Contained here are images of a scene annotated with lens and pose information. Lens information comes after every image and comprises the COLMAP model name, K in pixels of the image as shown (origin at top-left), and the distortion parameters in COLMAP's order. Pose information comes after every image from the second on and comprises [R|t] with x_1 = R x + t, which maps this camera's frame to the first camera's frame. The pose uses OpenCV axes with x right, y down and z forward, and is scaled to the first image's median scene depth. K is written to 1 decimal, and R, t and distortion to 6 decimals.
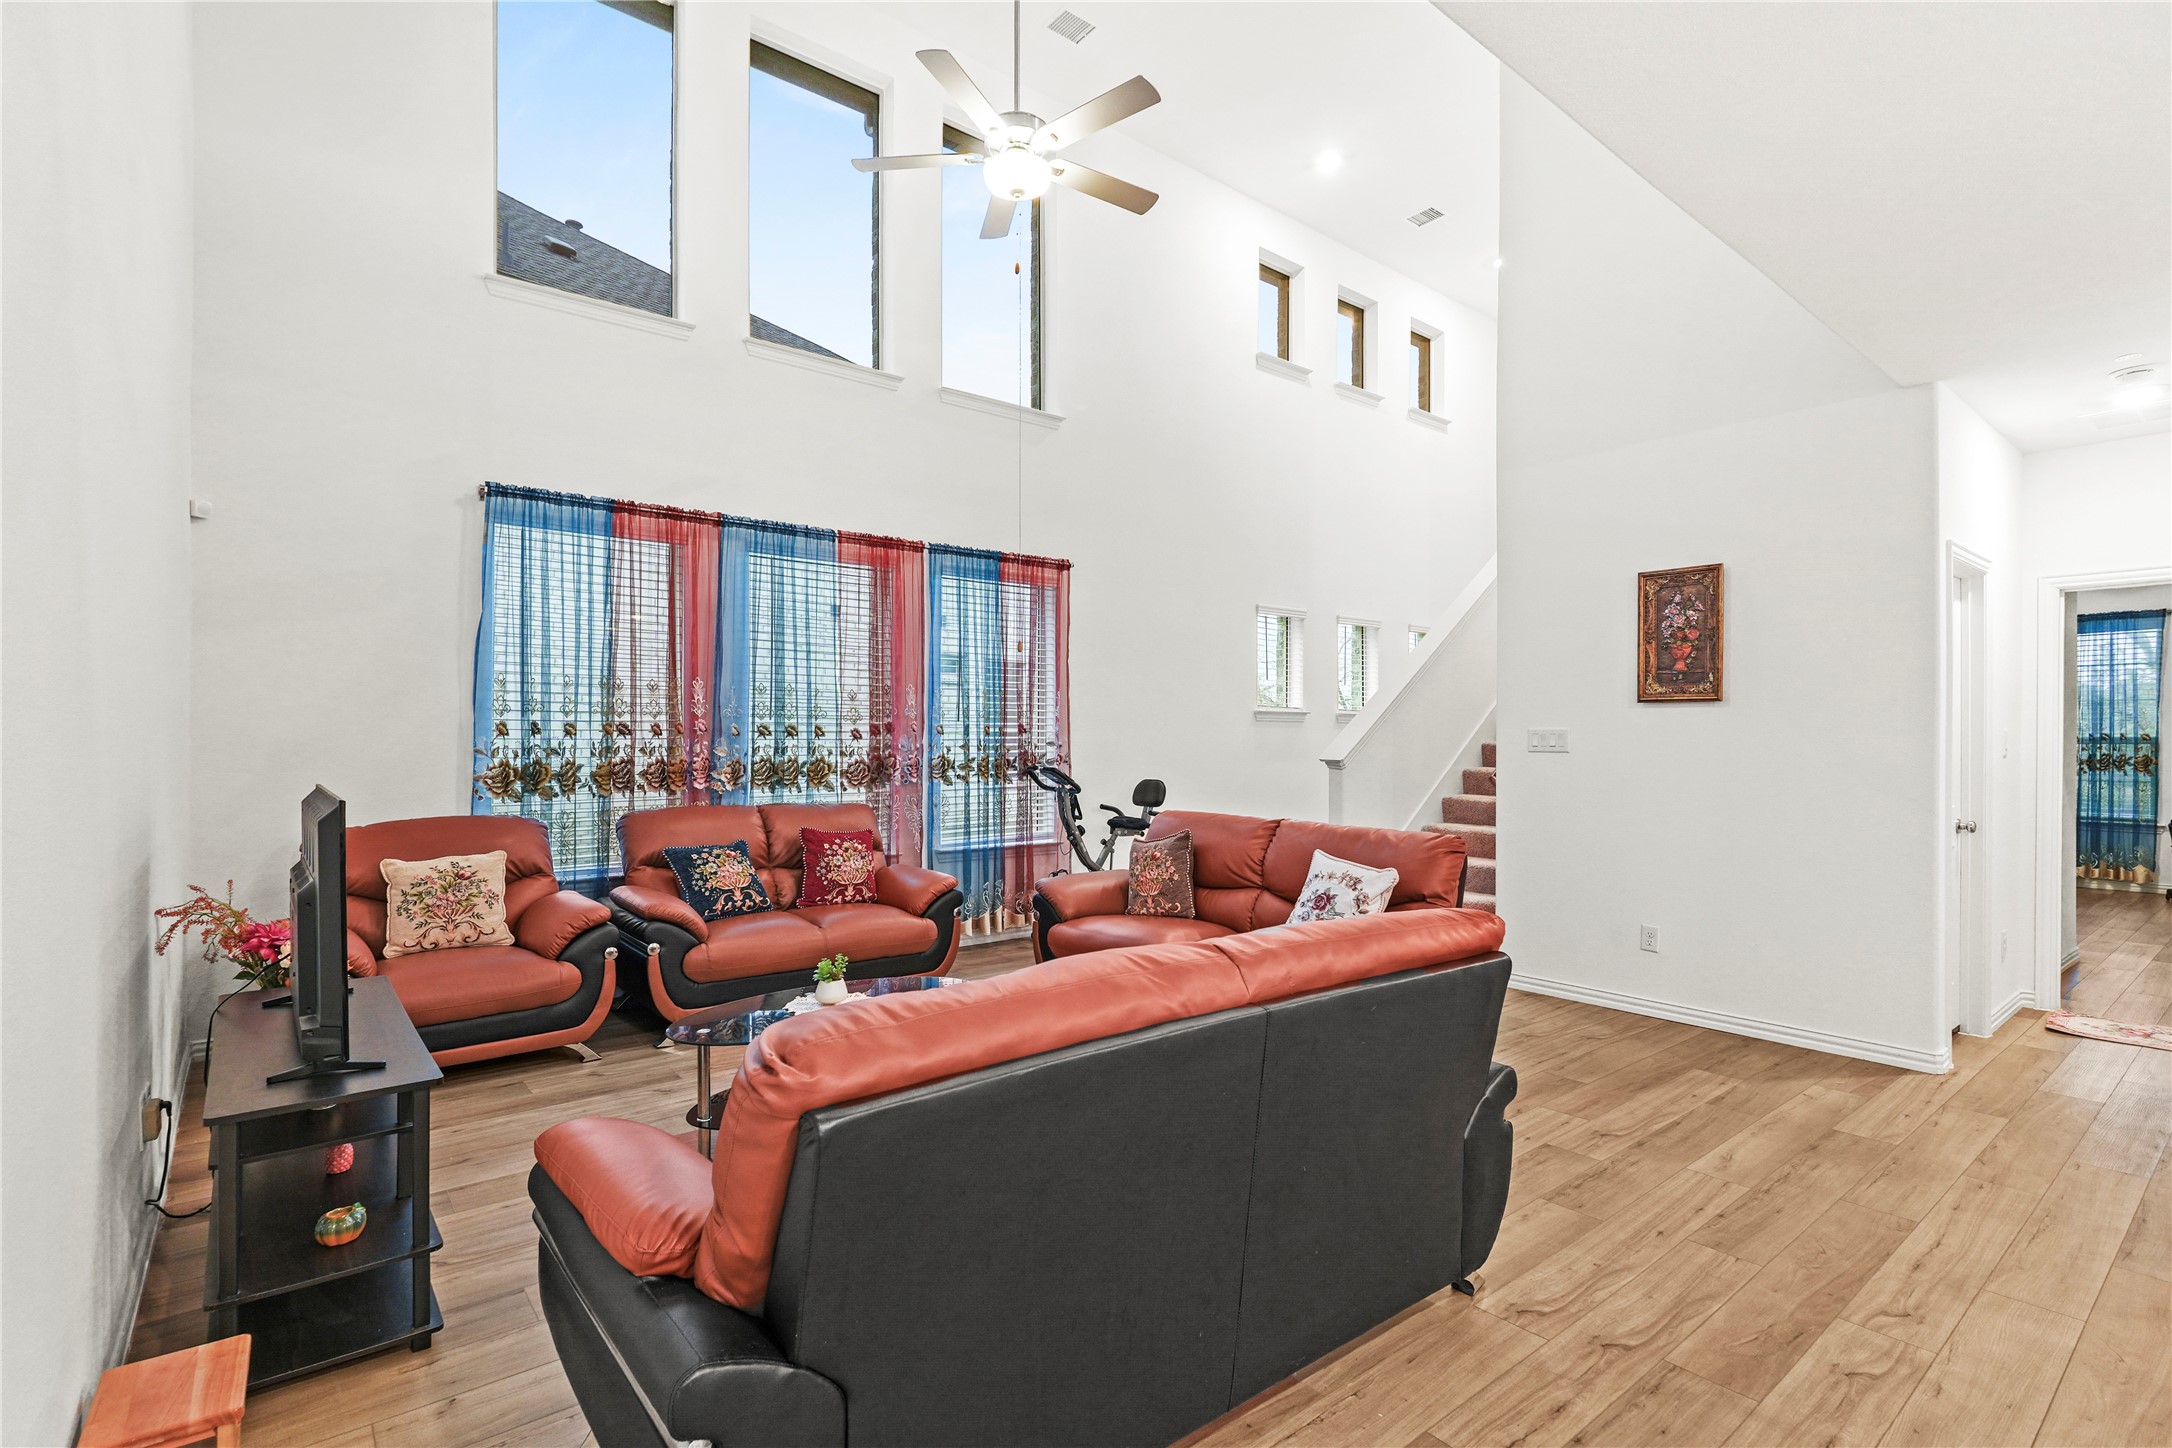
lens RADIAL K [[1004.9, 0, 1078.1], [0, 1004.9, 745.2], [0, 0, 1]] dist [-0.001291, -0.000684]
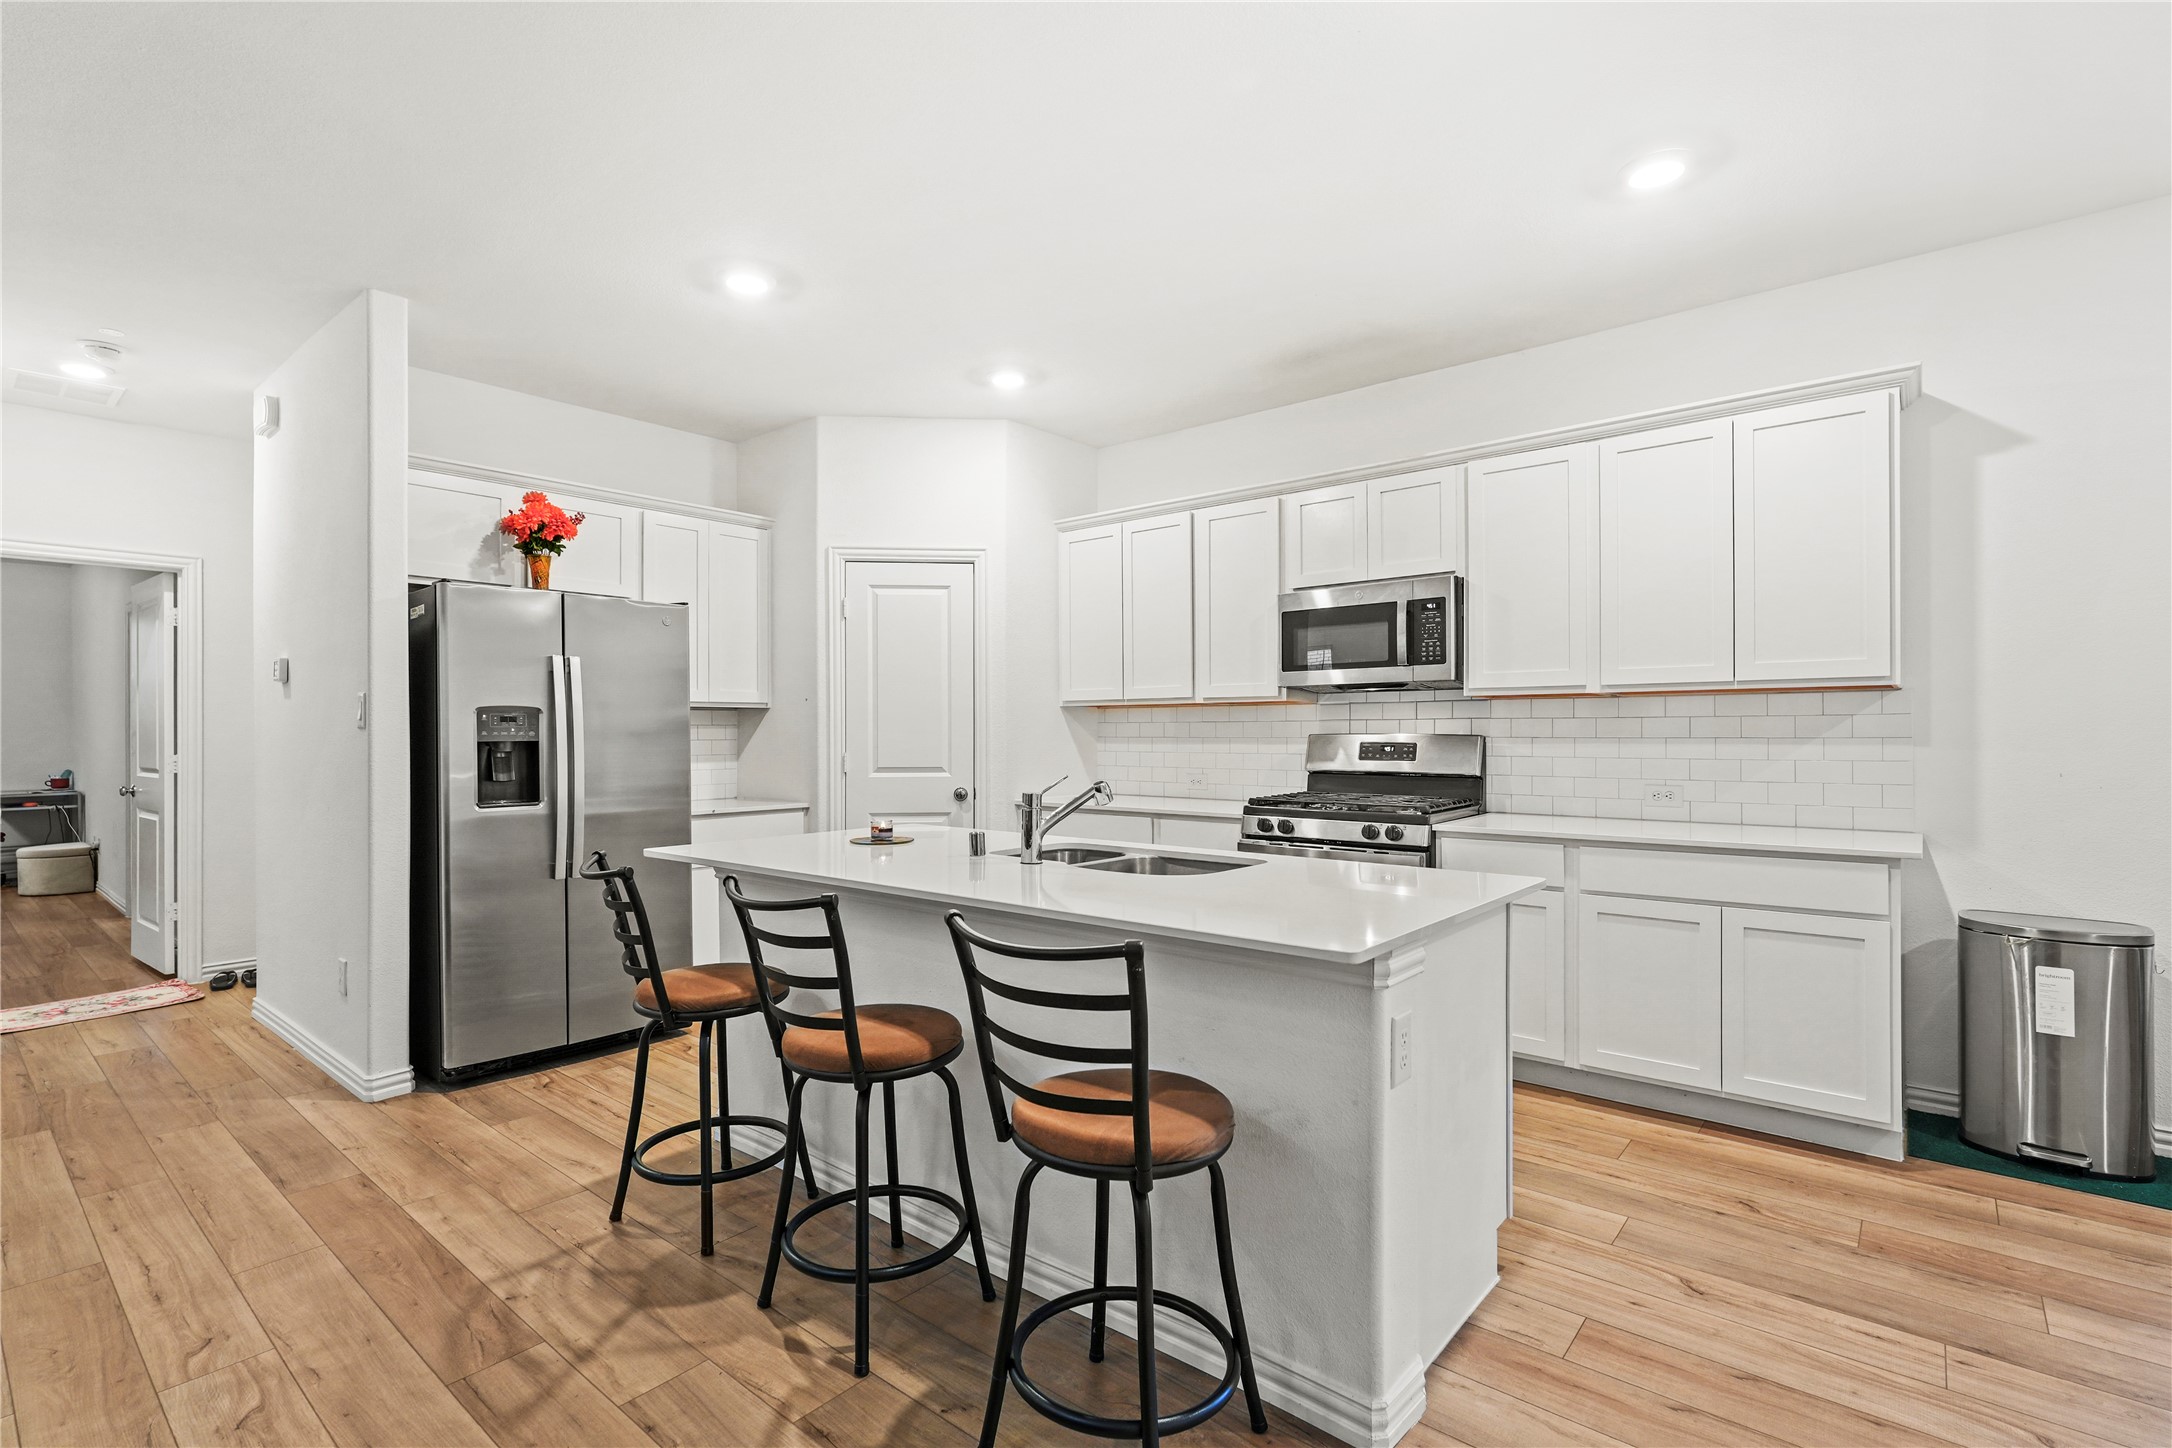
lens RADIAL K [[1004.9, 0, 1054.0], [0, 1004.9, 729.2], [0, 0, 1]] dist [-0.001291, -0.000684]
pose [[-0.181899, 0.001738, 0.983316, -0.084272], [0.010334, 0.999947, 0.000144, 0.015147], [-0.983263, 0.010187, -0.181907, 0.190368]]
